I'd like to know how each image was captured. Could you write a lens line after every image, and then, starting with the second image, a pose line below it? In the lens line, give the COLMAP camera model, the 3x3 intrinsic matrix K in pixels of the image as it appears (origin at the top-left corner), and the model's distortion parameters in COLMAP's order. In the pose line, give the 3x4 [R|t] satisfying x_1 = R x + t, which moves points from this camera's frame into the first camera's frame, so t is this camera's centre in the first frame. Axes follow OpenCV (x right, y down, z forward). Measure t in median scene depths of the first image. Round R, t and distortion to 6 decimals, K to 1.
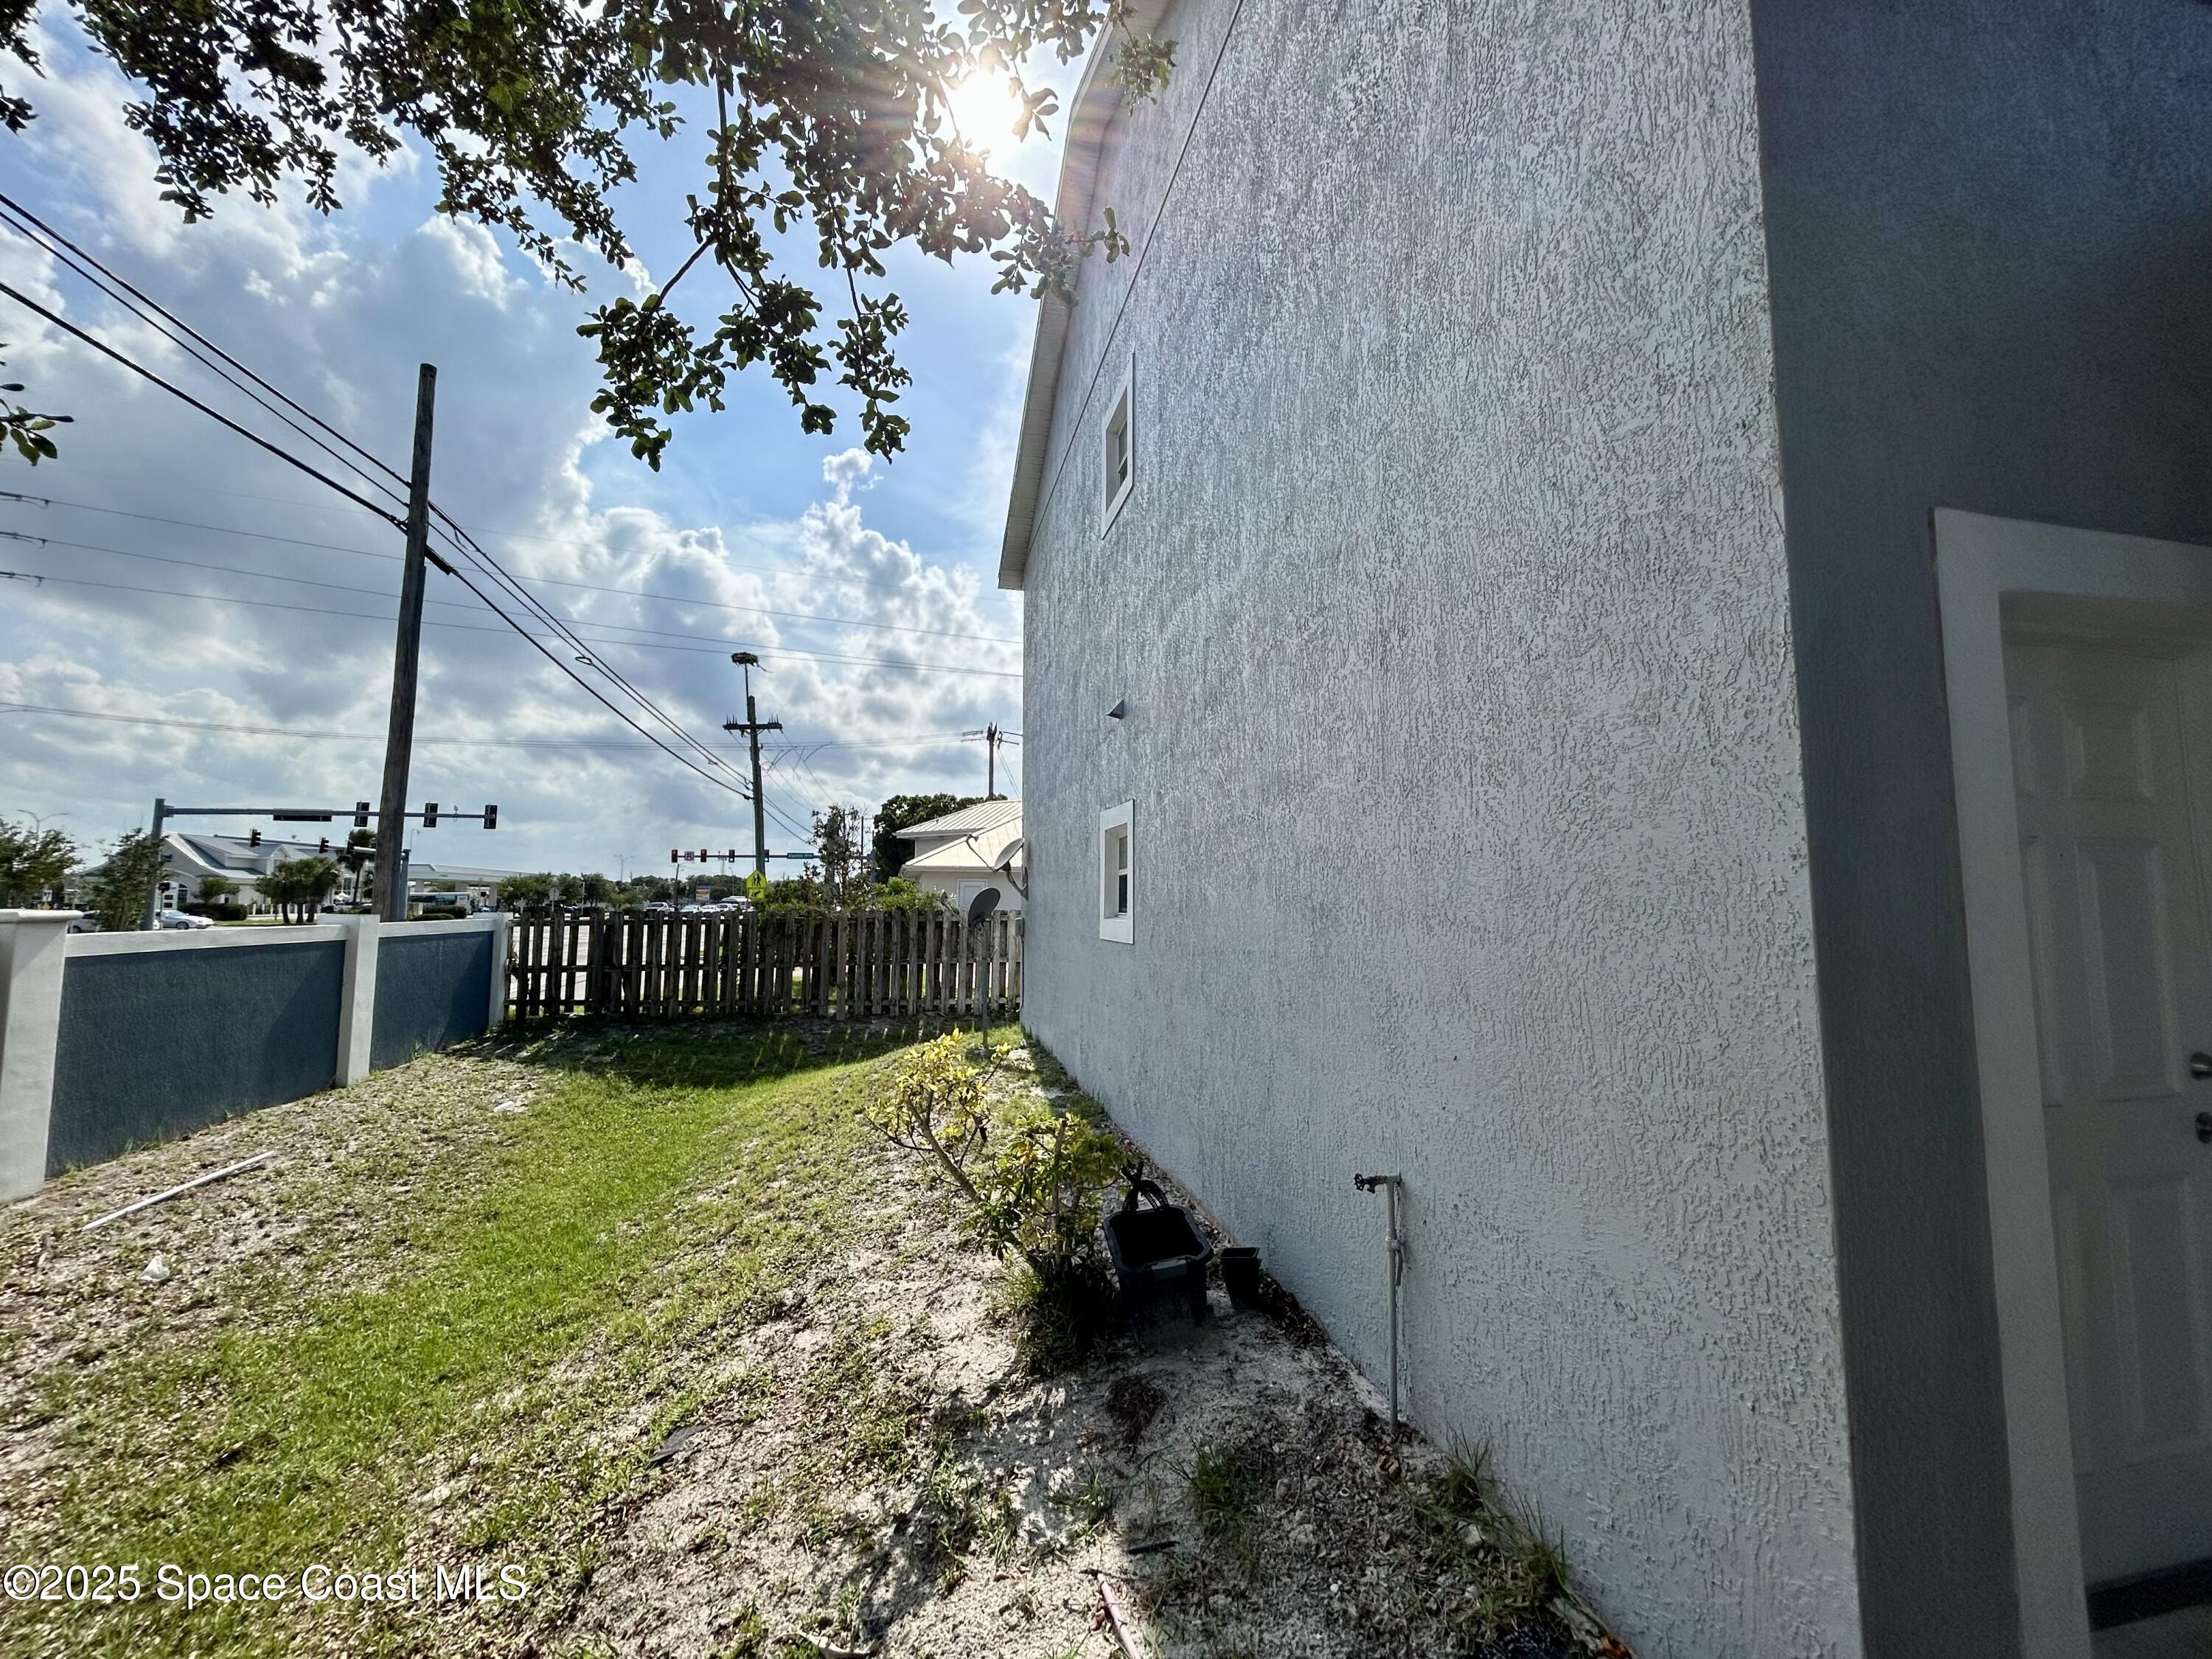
lens RADIAL K [[901.1, 0, 1110.5], [0, 901.1, 827.4], [0, 0, 1]] dist [-0.000111, -0.000943]
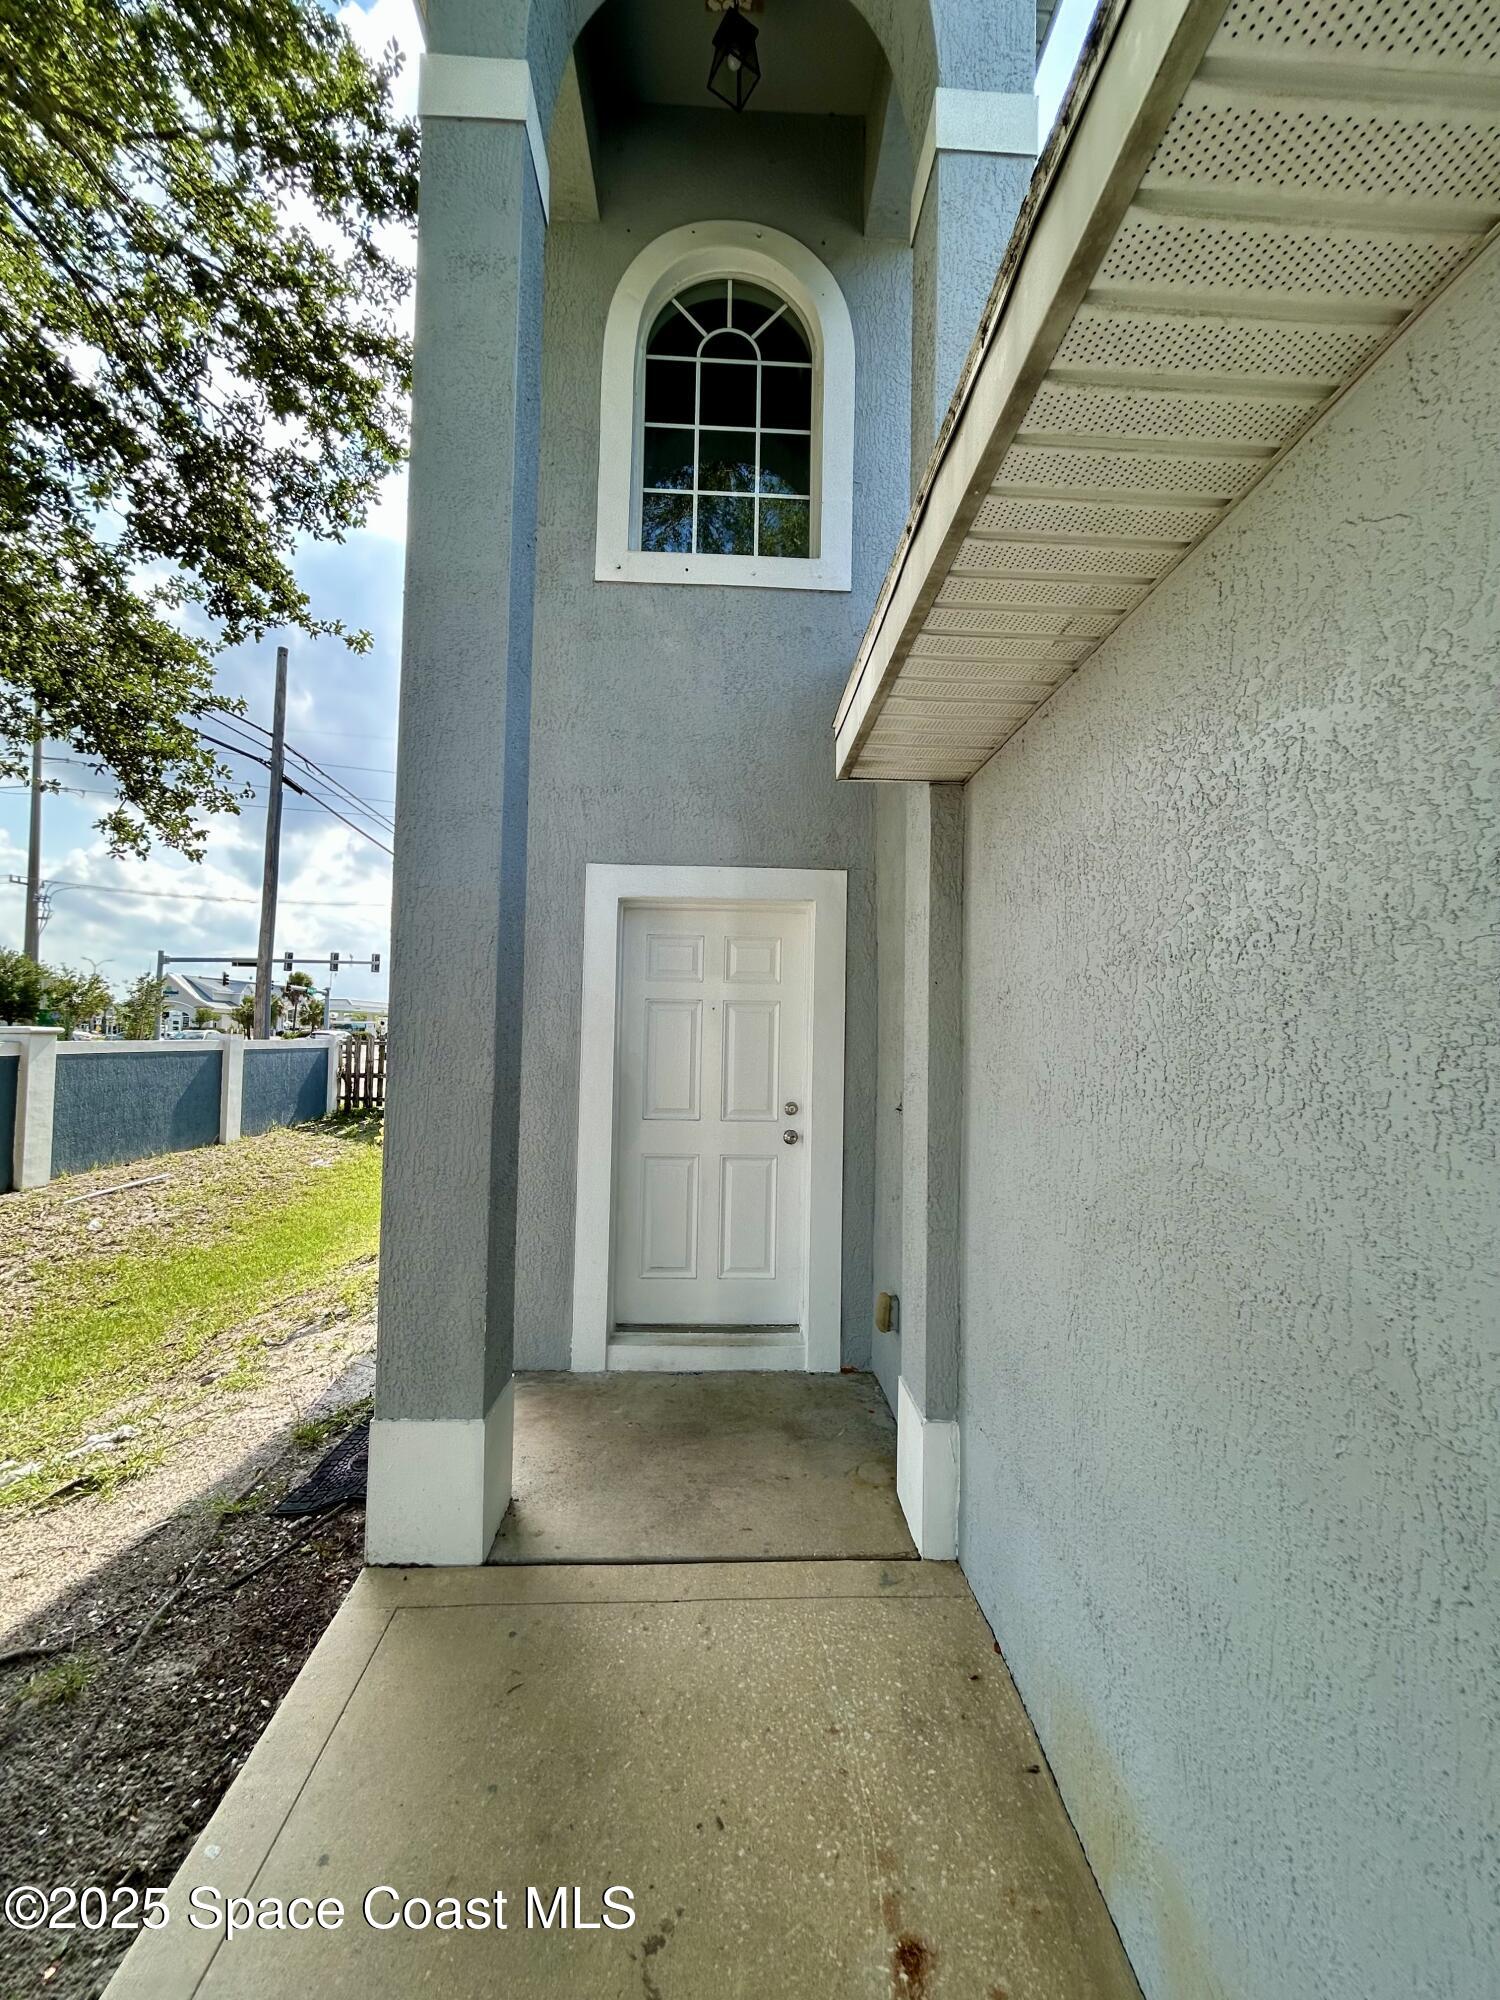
lens RADIAL K [[822.1, 0, 759.9], [0, 822.1, 1008.9], [0, 0, 1]] dist [-0.000500, 0.000490]
pose [[0.980519, 0.010210, -0.196159, 0.315852], [-0.000899, 0.998871, 0.047495, -0.012998], [0.196423, -0.046393, 0.979421, -0.187527]]
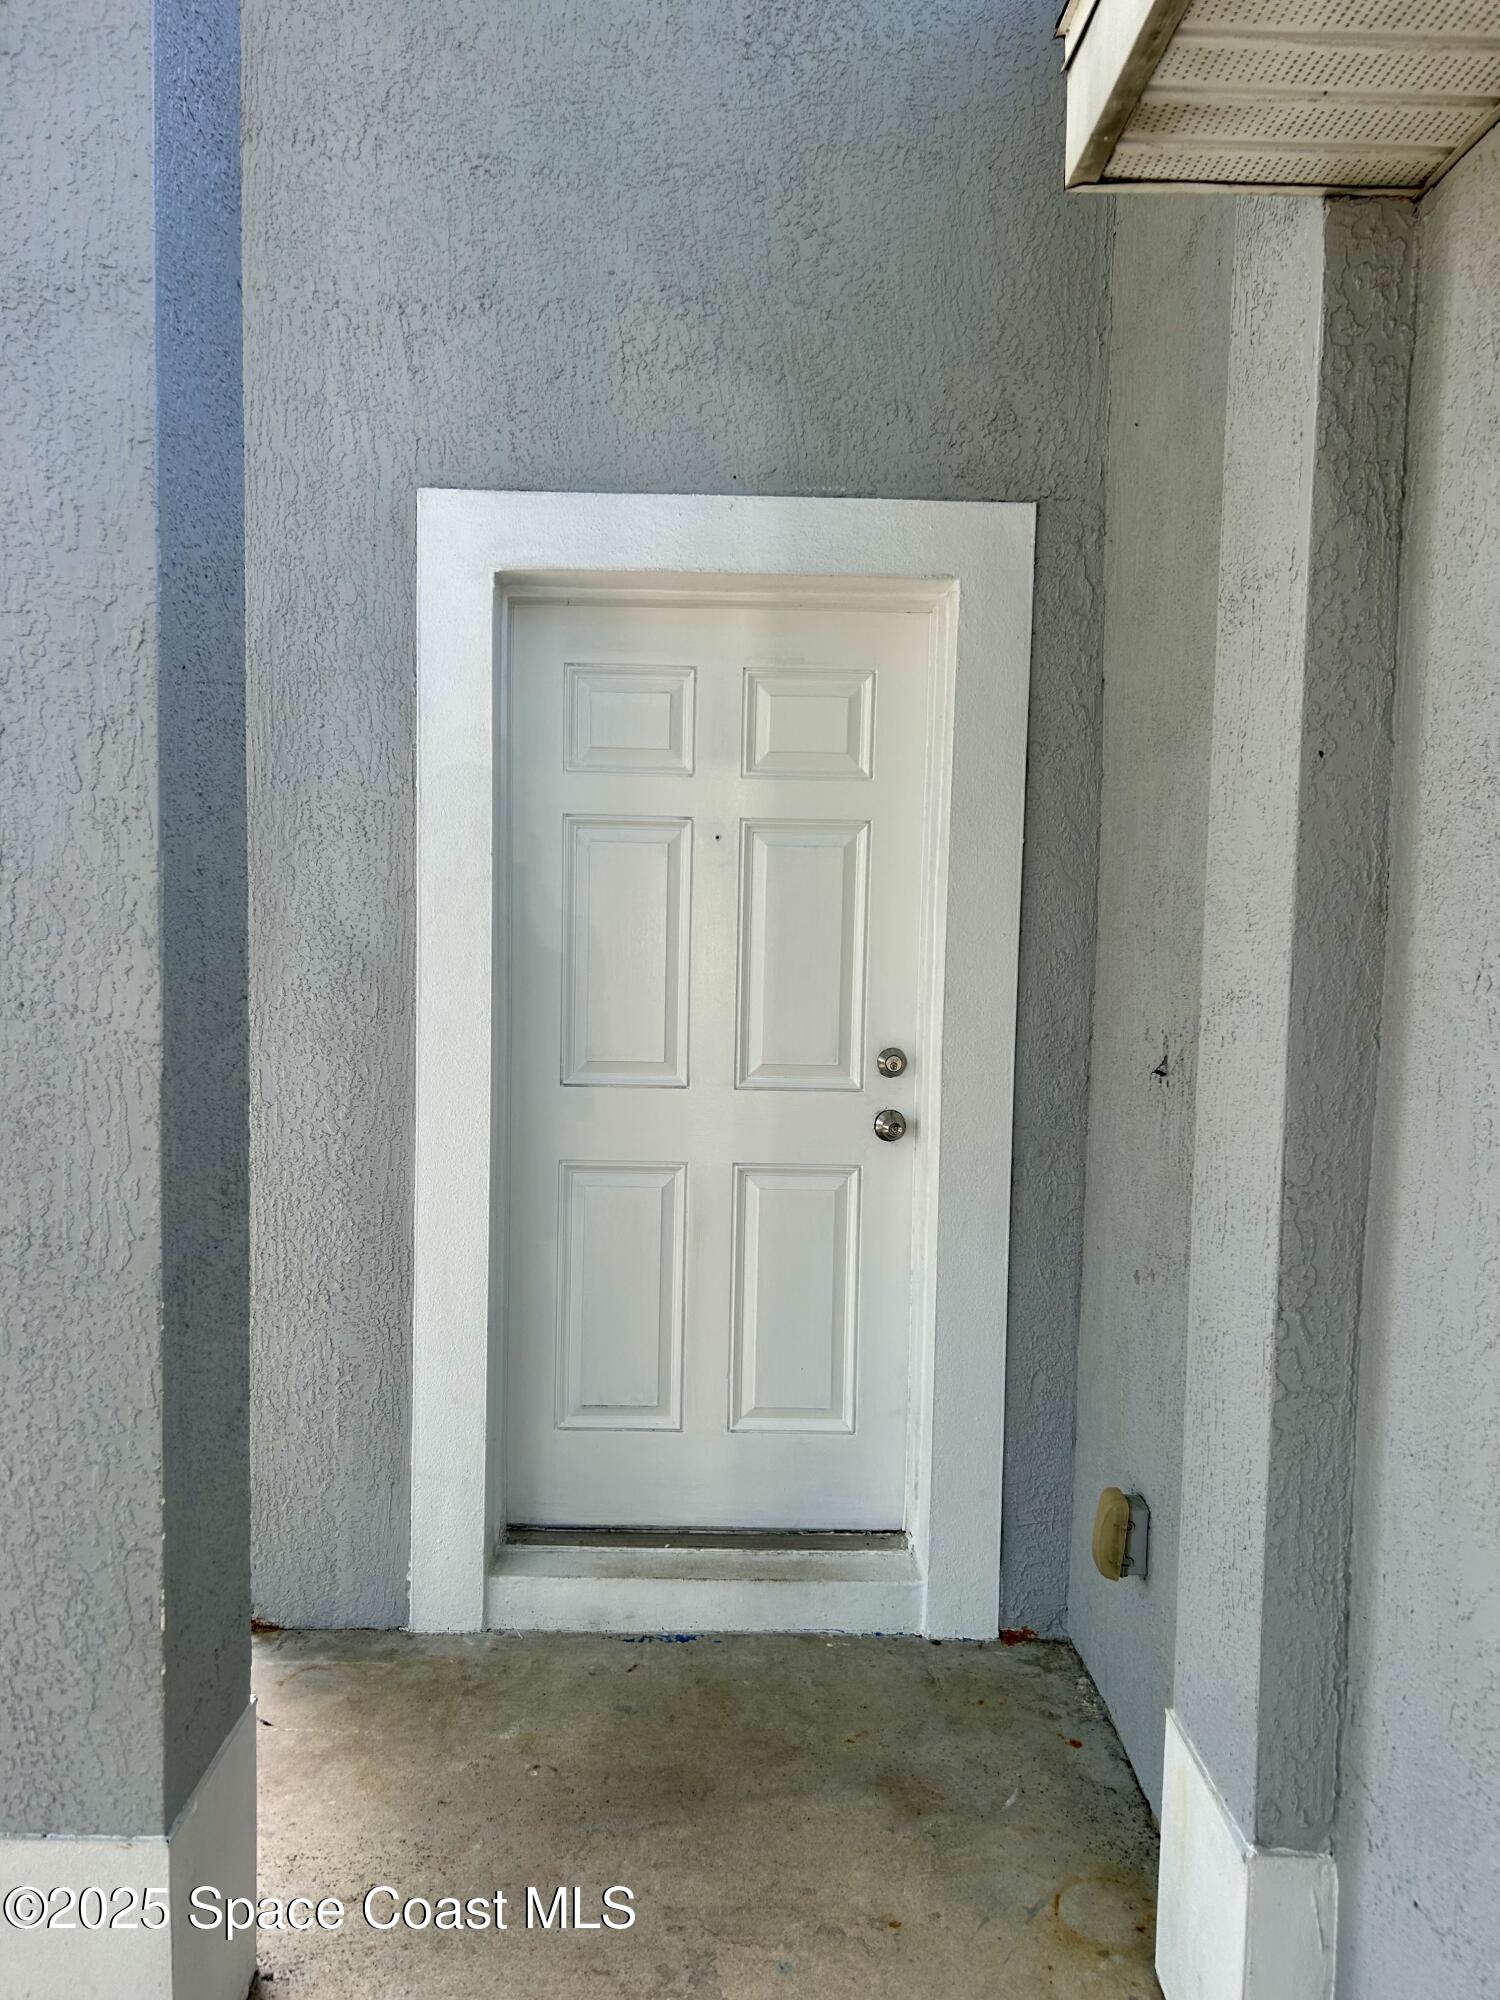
lens RADIAL K [[1503.1, 0, 750.0], [0, 1503.1, 1000.0], [0, 0, 1]] dist [0.011089, -0.000306]
pose [[0.975041, 0.032005, -0.219705, 0.292676], [0.000076, 0.989508, 0.144480, -0.005524], [0.222024, -0.140891, 0.964808, -0.110025]]
